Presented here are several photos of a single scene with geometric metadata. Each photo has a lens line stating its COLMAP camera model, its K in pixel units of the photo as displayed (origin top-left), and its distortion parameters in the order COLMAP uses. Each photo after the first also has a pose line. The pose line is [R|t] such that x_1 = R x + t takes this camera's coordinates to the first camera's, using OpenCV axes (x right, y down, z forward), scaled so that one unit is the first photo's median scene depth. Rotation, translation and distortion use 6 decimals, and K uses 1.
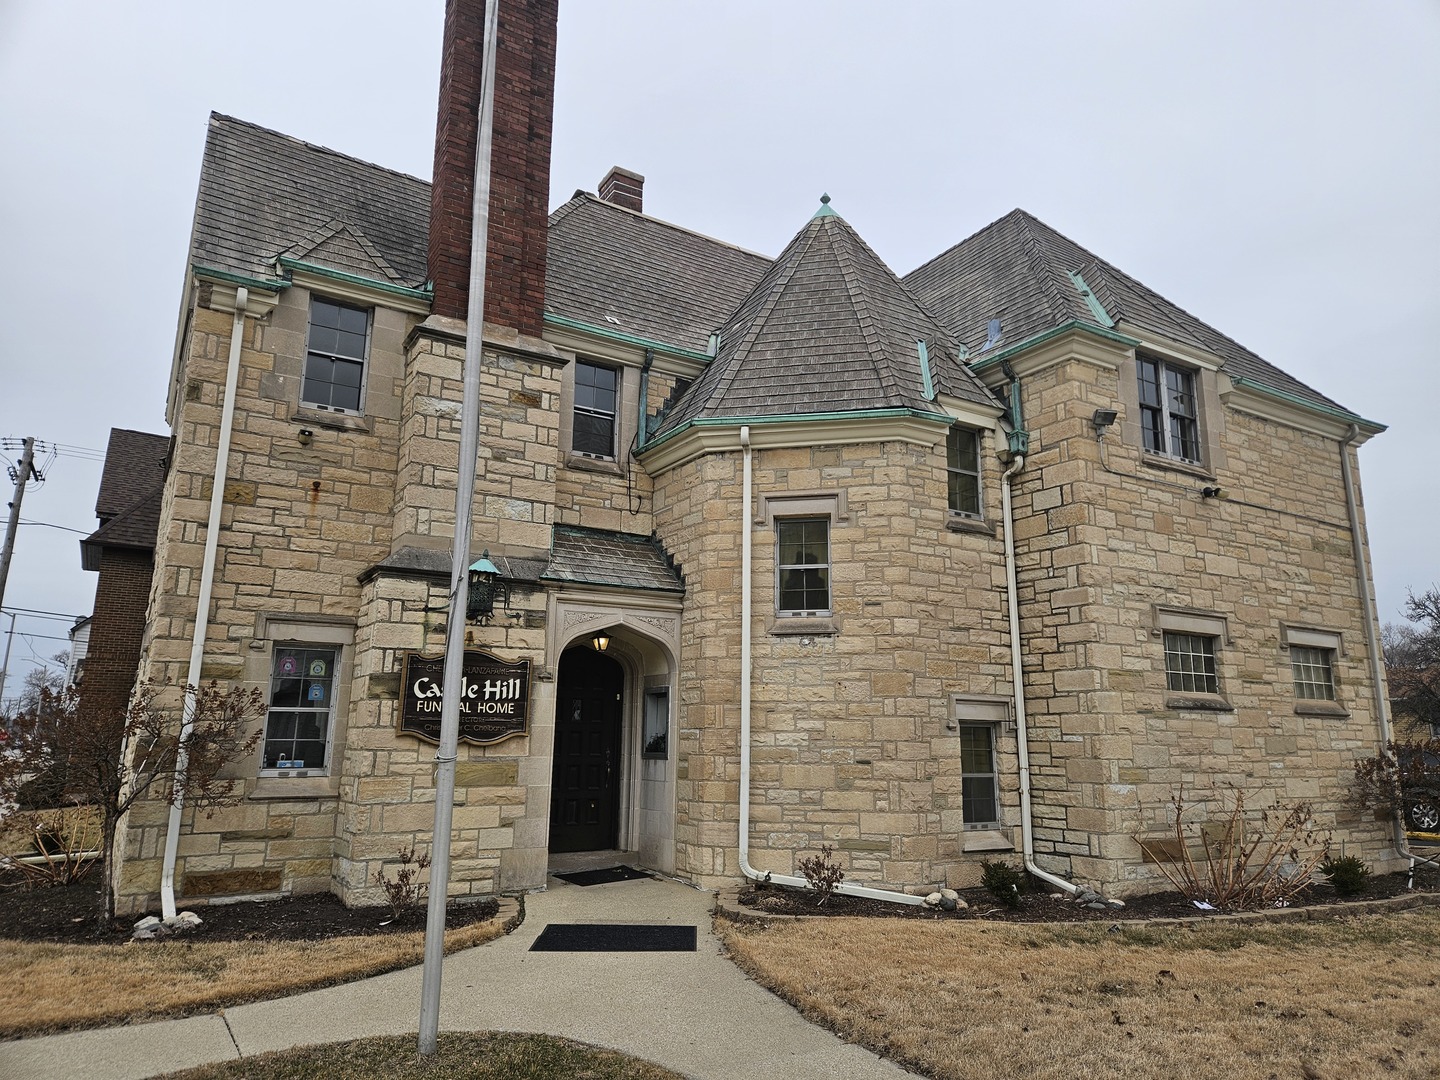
lens RADIAL K [[956.4, 0, 733.0], [0, 956.4, 534.2], [0, 0, 1]] dist [0.065346, -0.047213]
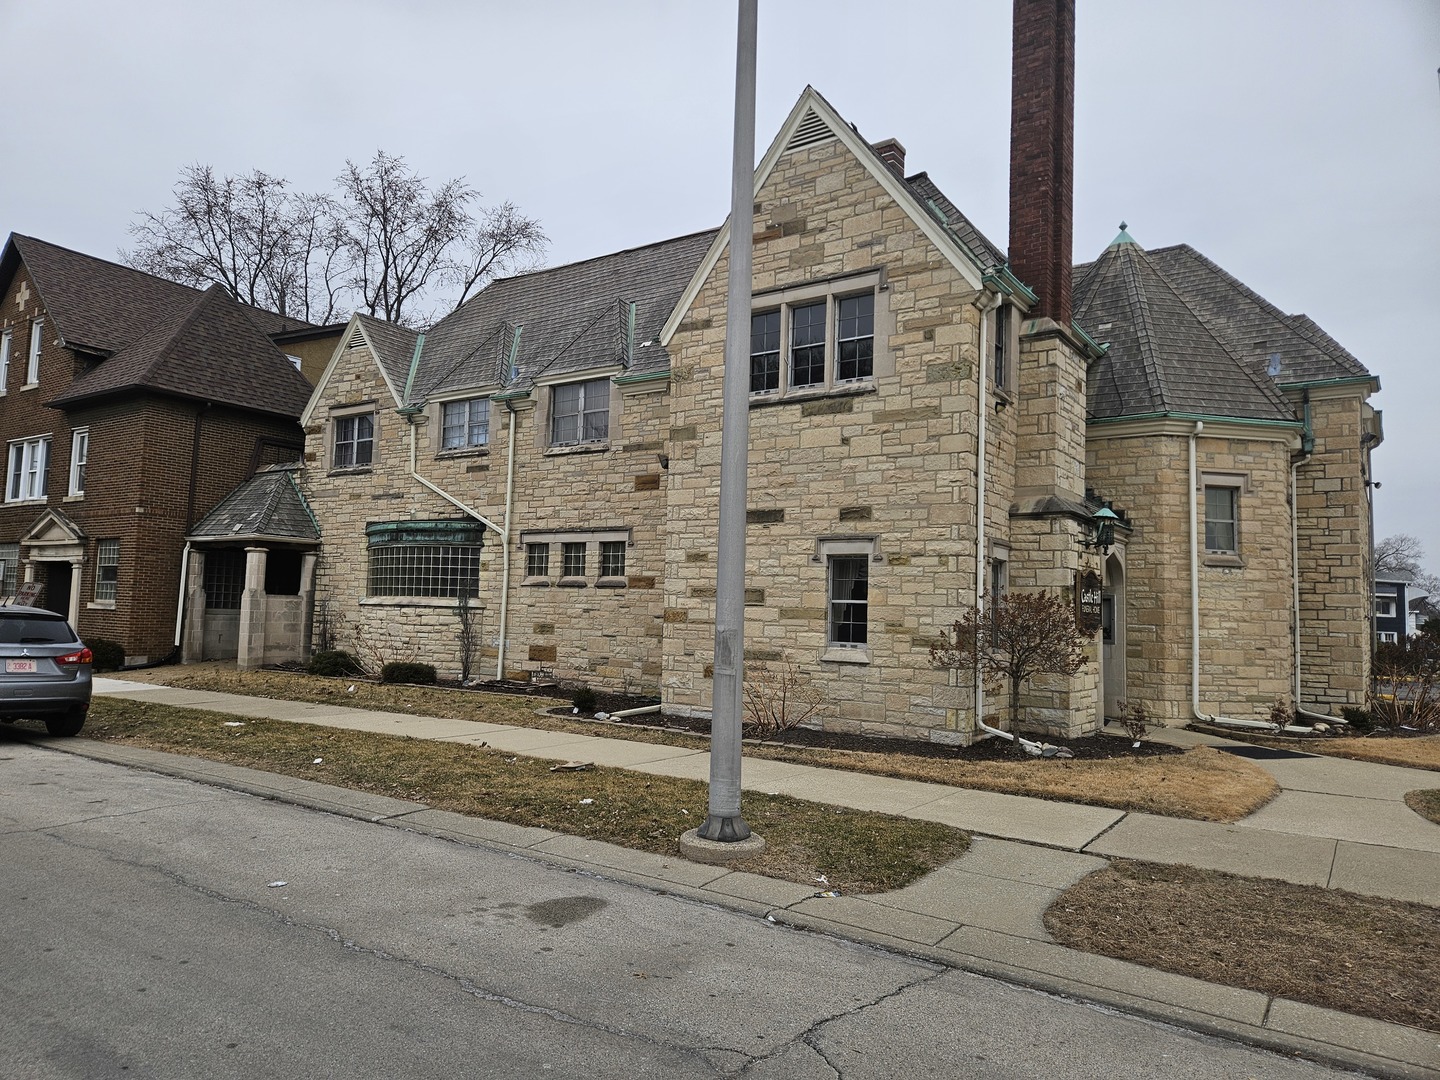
lens RADIAL K [[956.4, 0, 701.8], [0, 956.4, 547.7], [0, 0, 1]] dist [0.065346, -0.047213]
pose [[0.924322, 0.047303, 0.378670, -1.253858], [-0.104009, 0.985949, 0.130718, -0.038703], [-0.367166, -0.160210, 0.916254, -0.098507]]
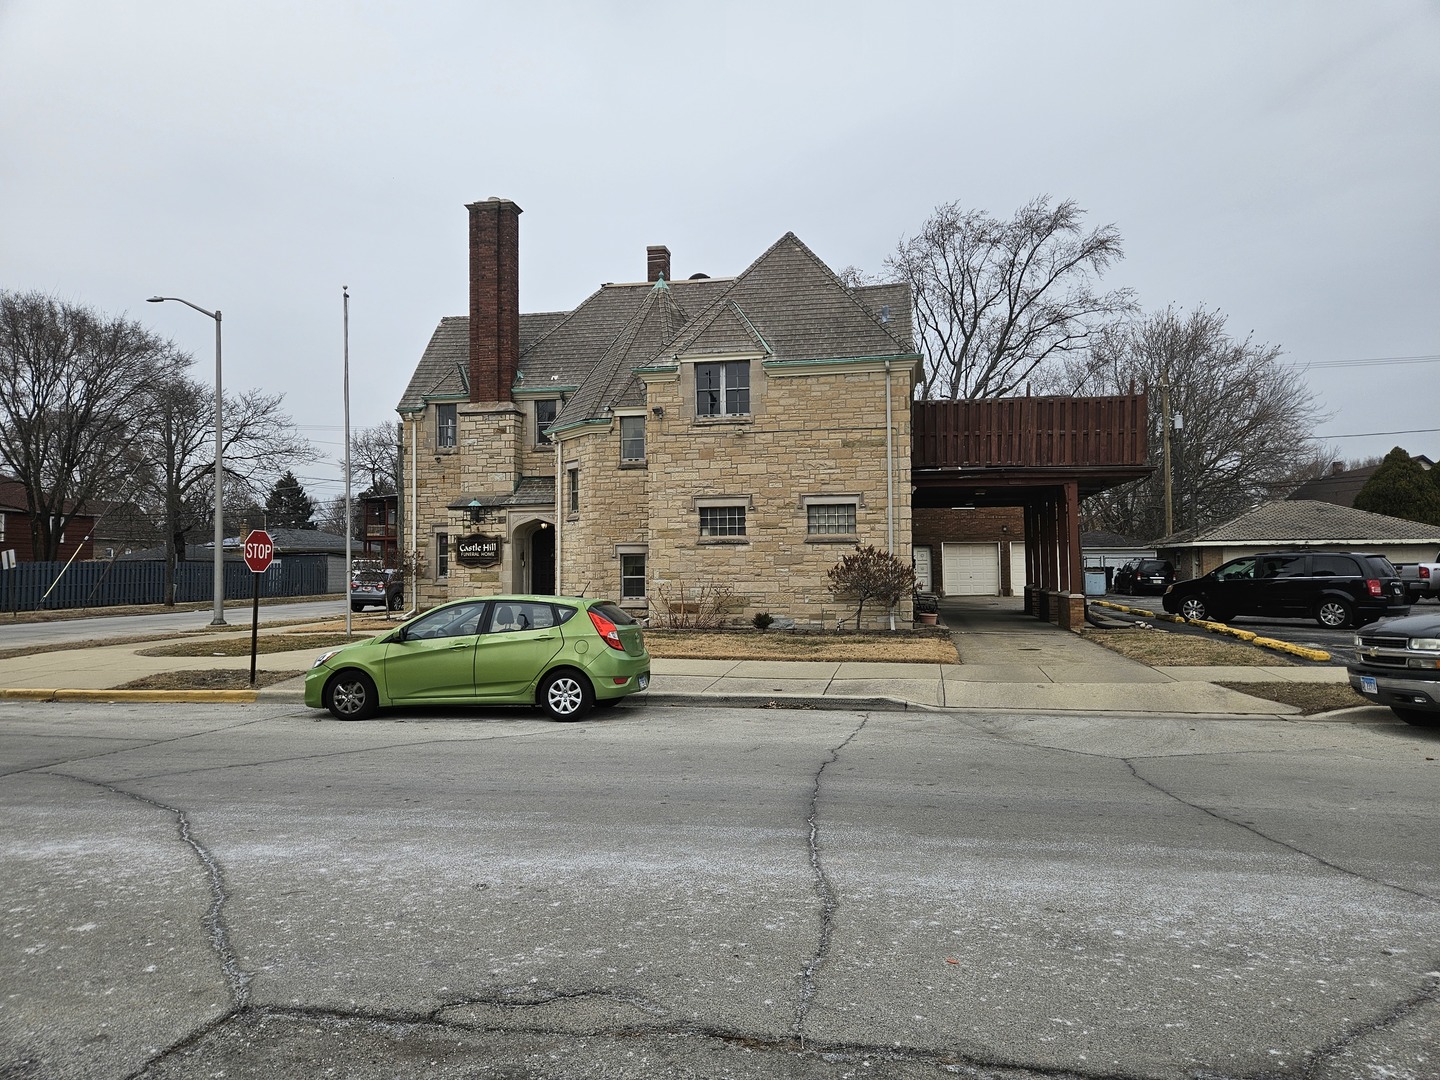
lens RADIAL K [[956.4, 0, 726.3], [0, 956.4, 529.3], [0, 0, 1]] dist [0.065346, -0.047213]
pose [[0.731054, -0.041091, -0.681082, 1.942201], [0.160568, 0.980513, 0.113192, -0.080626], [0.663158, -0.192109, 0.723405, -0.466923]]
